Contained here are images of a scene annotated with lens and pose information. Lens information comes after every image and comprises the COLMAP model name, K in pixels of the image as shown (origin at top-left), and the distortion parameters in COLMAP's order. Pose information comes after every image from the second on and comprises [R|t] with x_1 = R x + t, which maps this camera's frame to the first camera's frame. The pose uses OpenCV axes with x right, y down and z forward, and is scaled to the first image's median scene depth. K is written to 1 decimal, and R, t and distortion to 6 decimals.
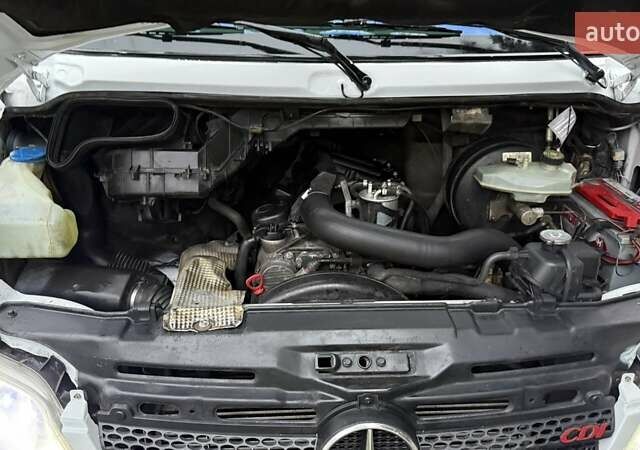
lens RADIAL K [[571.3, 0, 320.0], [0, 571.3, 225.0], [0, 0, 1]] dist [0.146982, -0.236152]
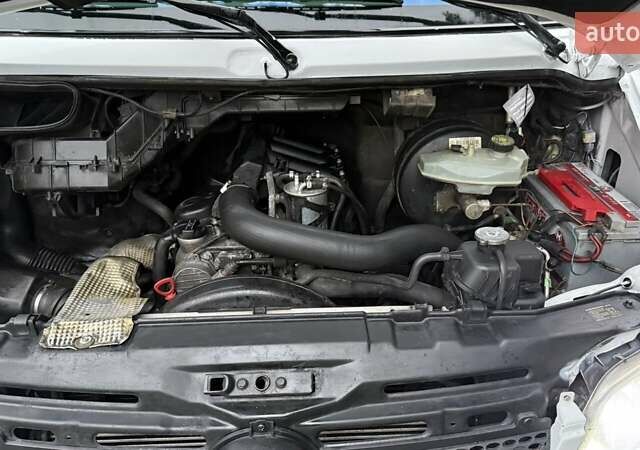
lens RADIAL K [[571.3, 0, 320.0], [0, 571.3, 225.0], [0, 0, 1]] dist [0.146982, -0.236152]
pose [[0.999518, -0.007210, -0.030196, 0.151442], [0.008532, 0.999001, 0.043869, -0.033198], [0.029849, -0.044106, 0.998581, 0.099160]]
